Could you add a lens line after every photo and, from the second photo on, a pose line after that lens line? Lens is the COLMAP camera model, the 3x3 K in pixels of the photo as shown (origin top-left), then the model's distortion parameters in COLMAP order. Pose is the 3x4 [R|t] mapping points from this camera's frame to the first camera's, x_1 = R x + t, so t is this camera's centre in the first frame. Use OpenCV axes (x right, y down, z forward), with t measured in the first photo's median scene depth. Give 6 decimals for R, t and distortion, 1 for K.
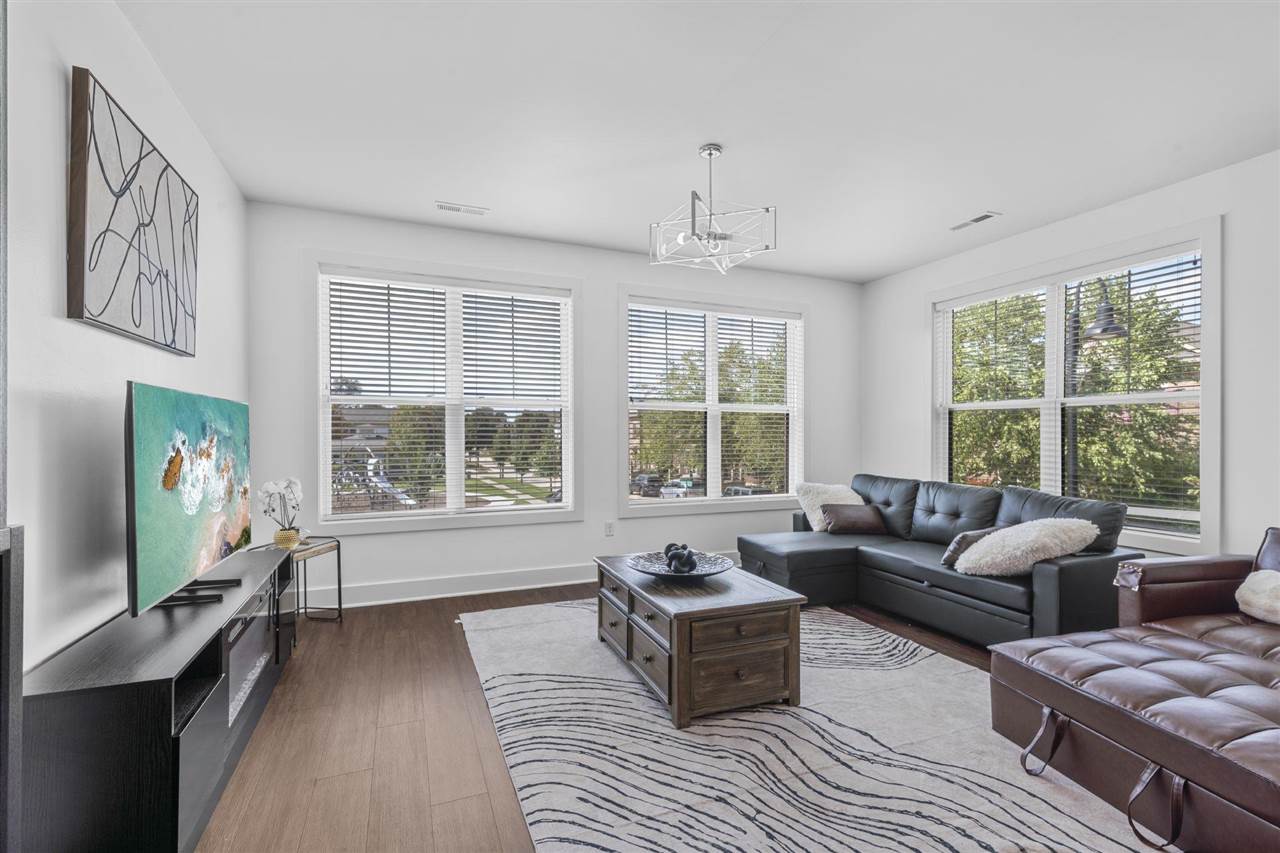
lens RADIAL K [[565.9, 0, 635.1], [0, 565.9, 434.9], [0, 0, 1]] dist [0.000829, -0.000242]
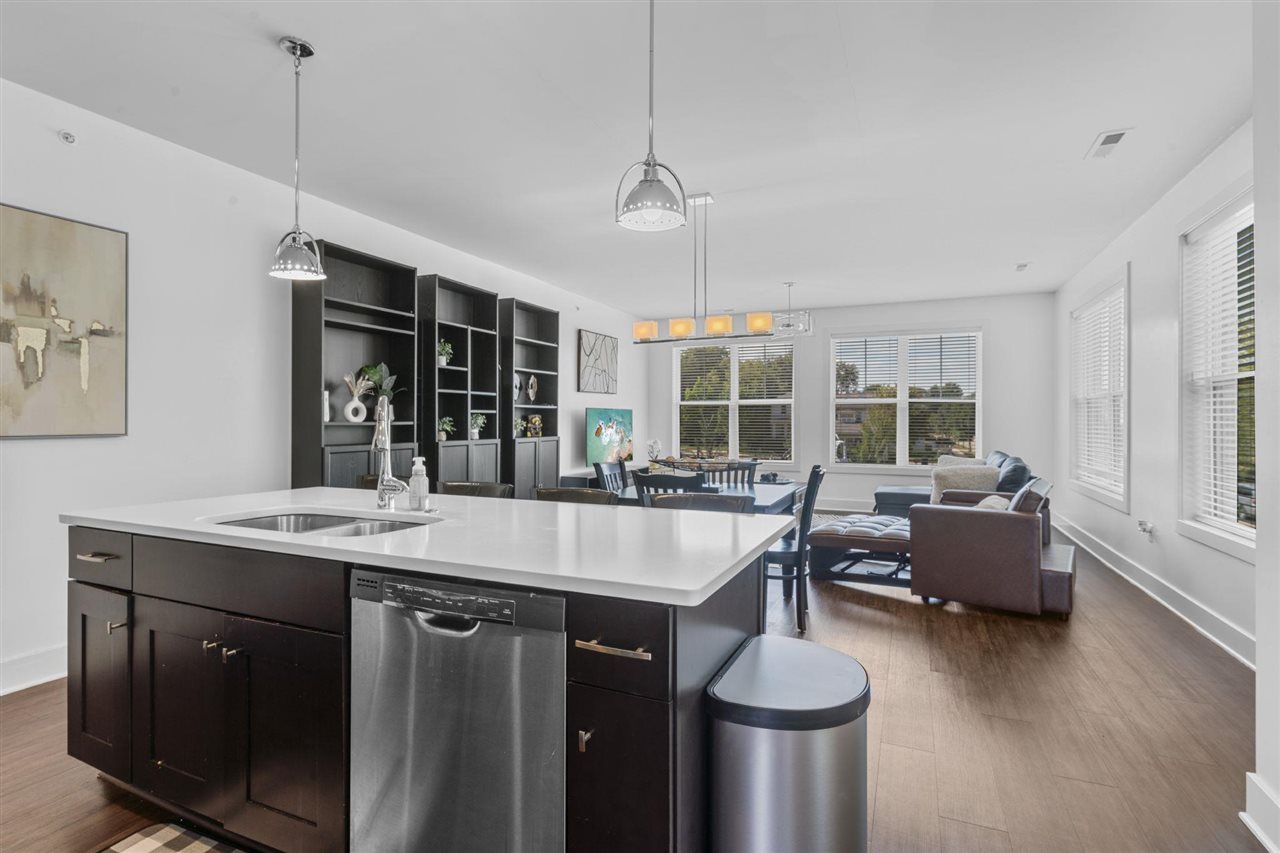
lens RADIAL K [[620.5, 0, 644.9], [0, 620.5, 421.9], [0, 0, 1]] dist [0.000897, -0.000927]
pose [[0.690746, 0.003749, -0.723088, 1.888102], [-0.000425, 0.999988, 0.004778, -0.012624], [0.723097, -0.002993, 0.690740, -1.272726]]
